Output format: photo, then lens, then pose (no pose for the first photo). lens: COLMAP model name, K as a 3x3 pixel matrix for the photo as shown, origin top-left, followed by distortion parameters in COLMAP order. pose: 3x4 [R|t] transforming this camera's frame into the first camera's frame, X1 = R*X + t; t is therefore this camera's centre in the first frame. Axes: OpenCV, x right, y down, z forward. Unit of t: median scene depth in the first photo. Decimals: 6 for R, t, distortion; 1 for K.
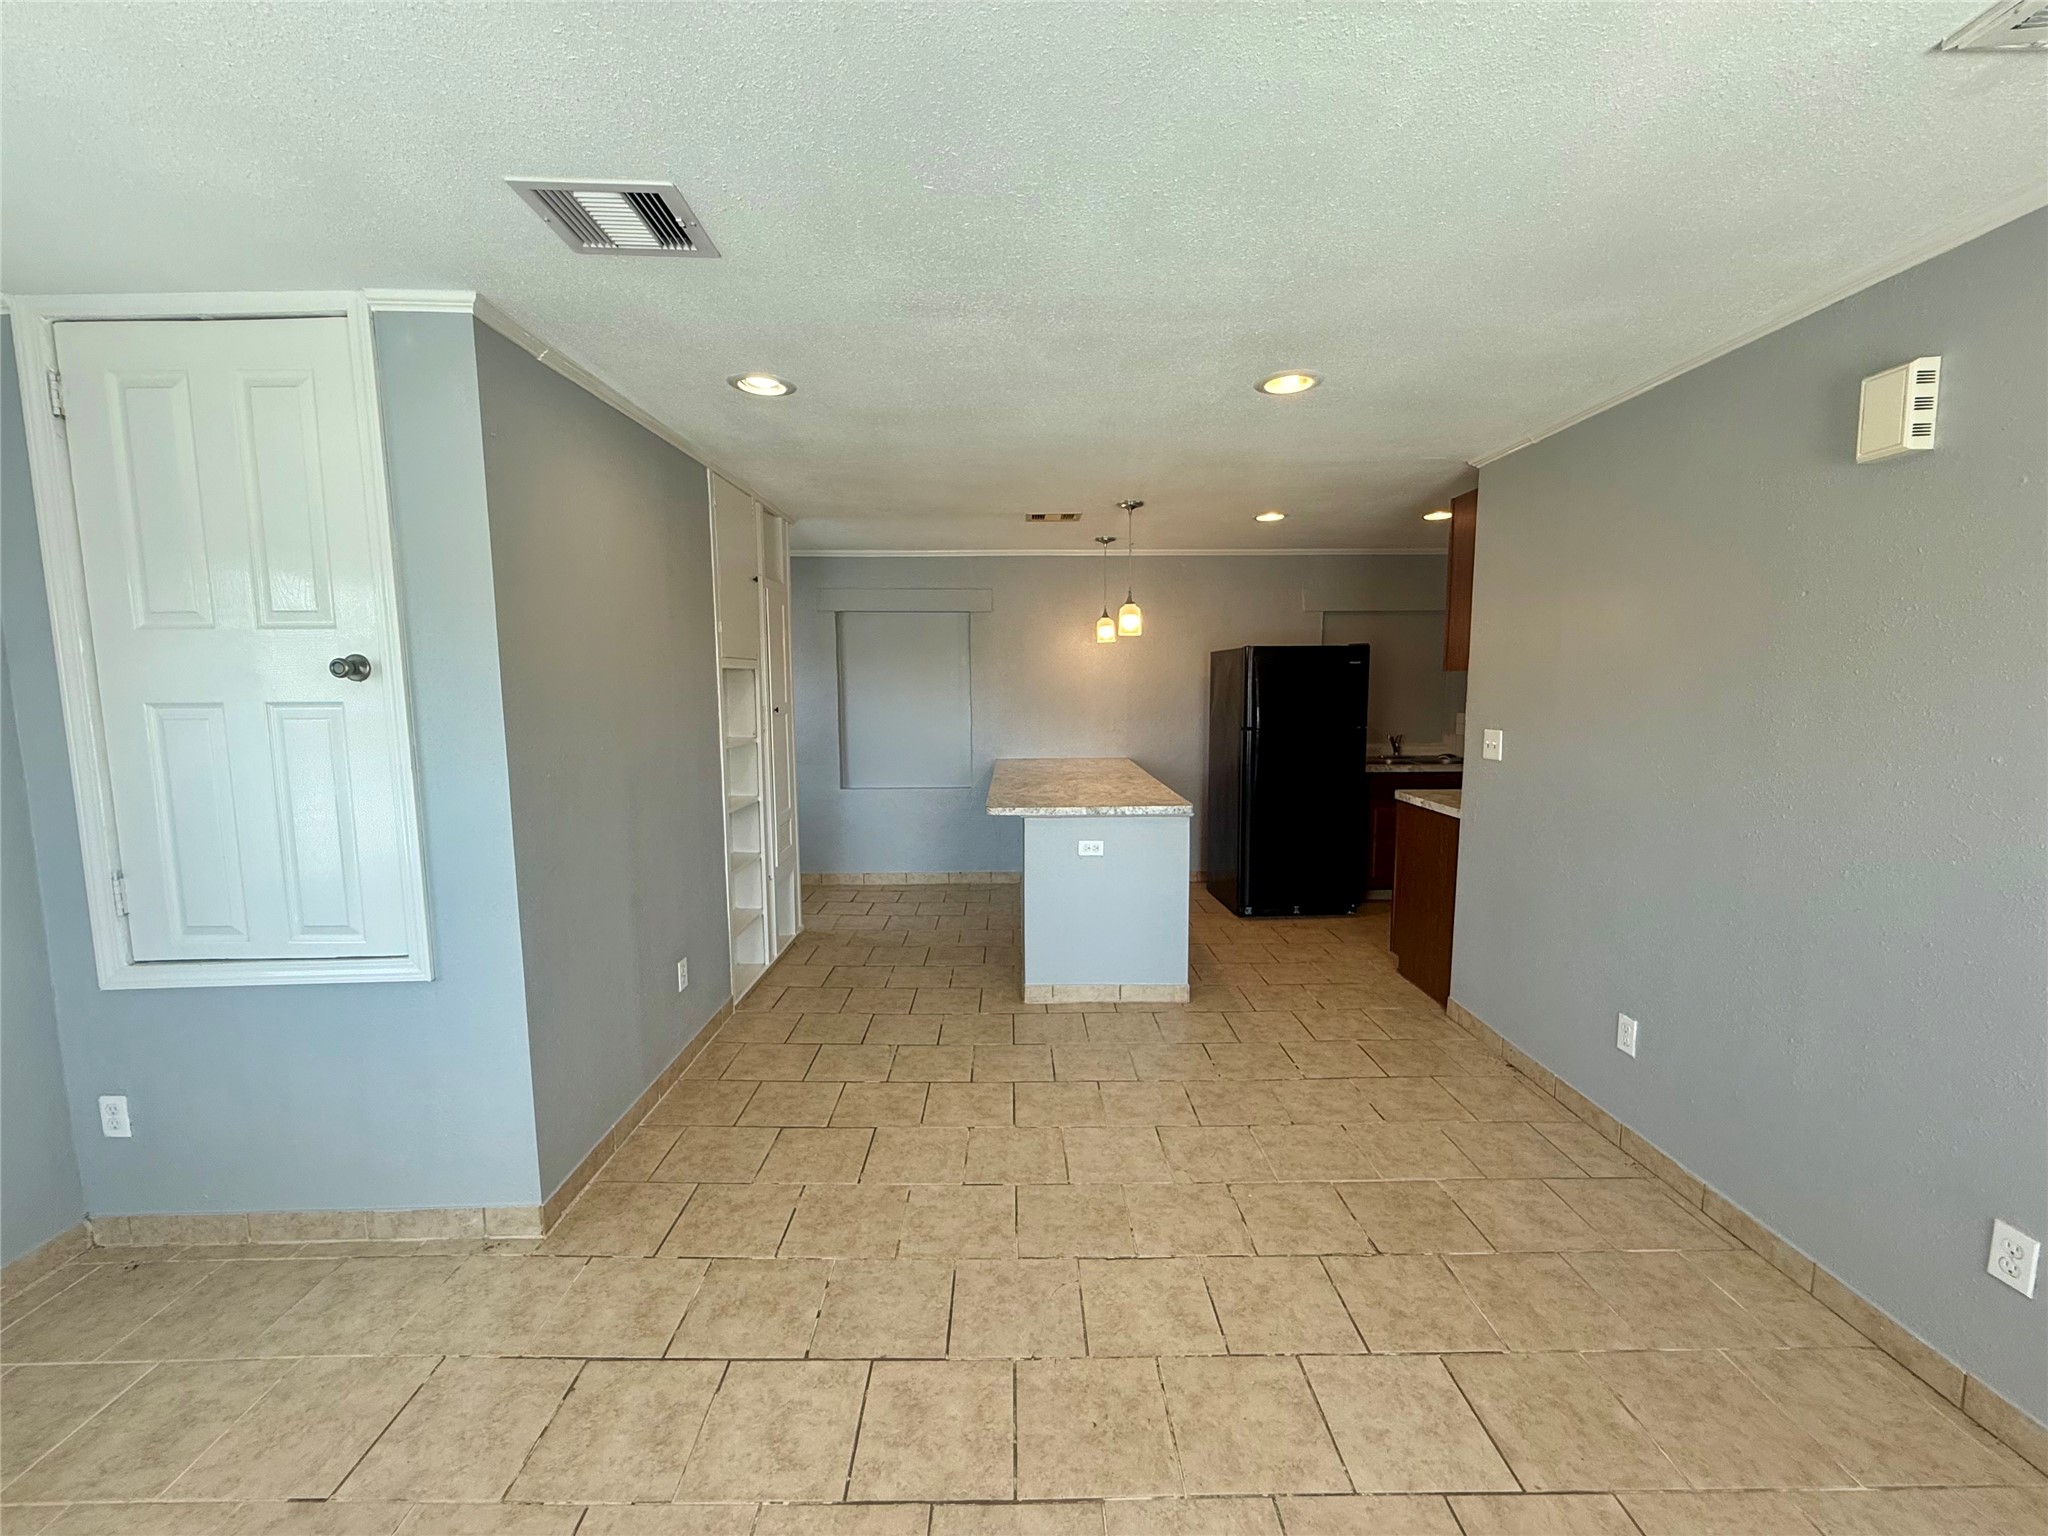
lens RADIAL K [[819.0, 0, 1024.0], [0, 819.0, 768.0], [0, 0, 1]] dist [0.000510, 0.000077]
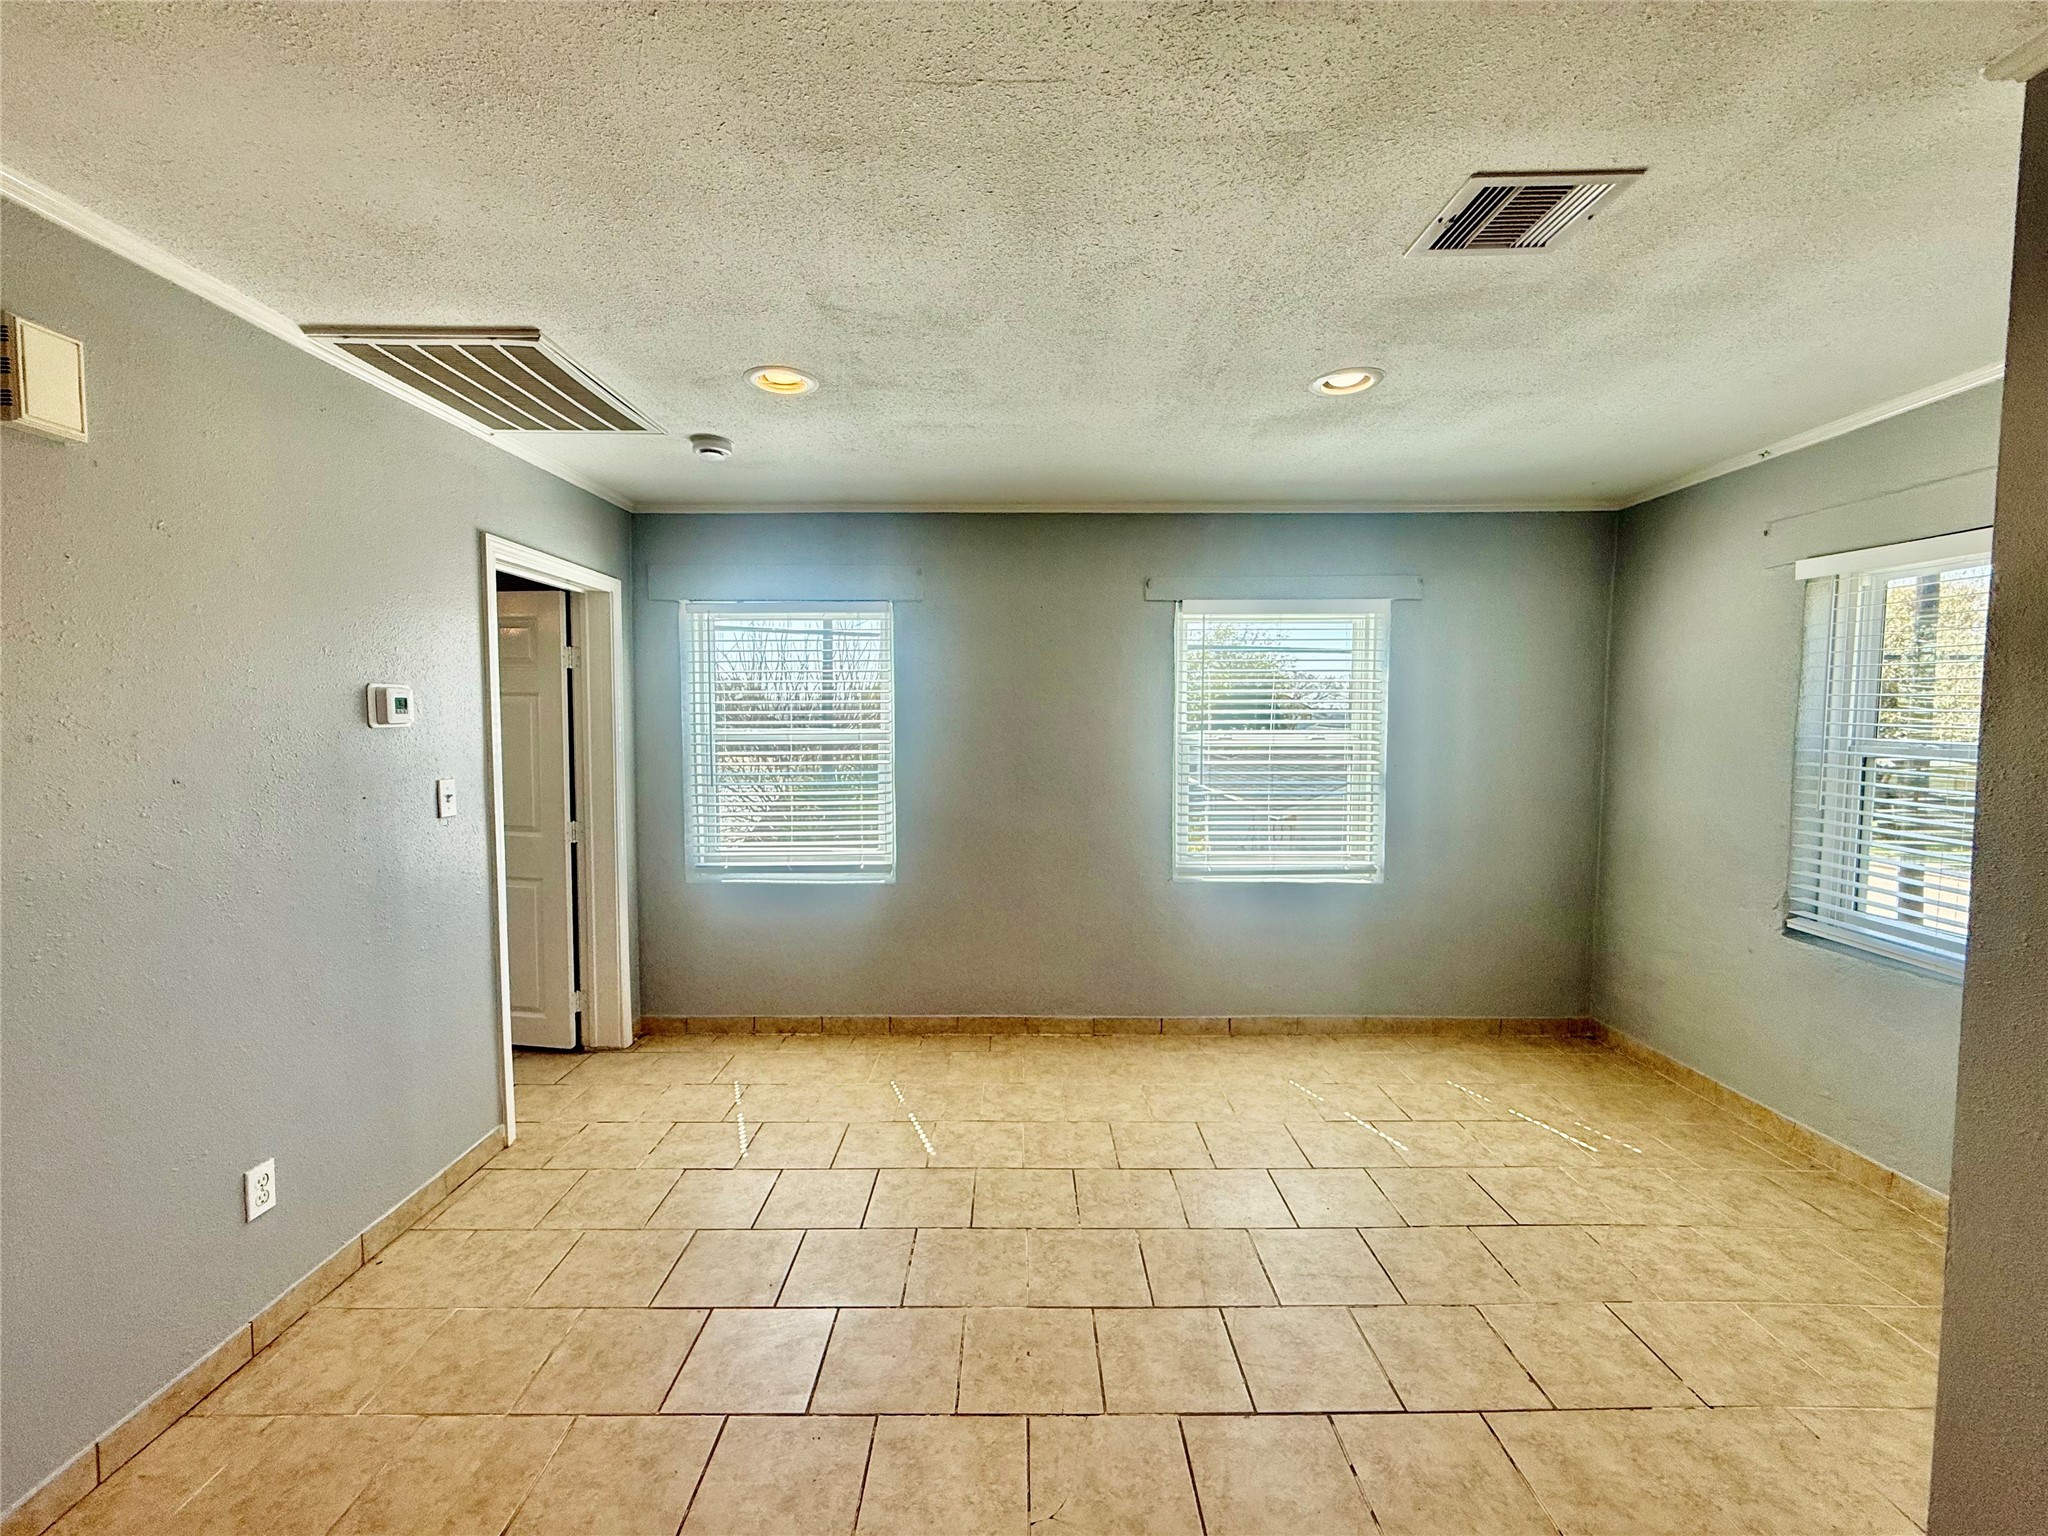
lens RADIAL K [[819.0, 0, 1024.0], [0, 819.0, 768.0], [0, 0, 1]] dist [0.000510, 0.000077]
pose [[-0.999876, 0.008675, 0.013107, 0.066269], [0.010739, 0.985948, 0.166706, -0.176344], [-0.011477, 0.166826, -0.985920, 1.862726]]
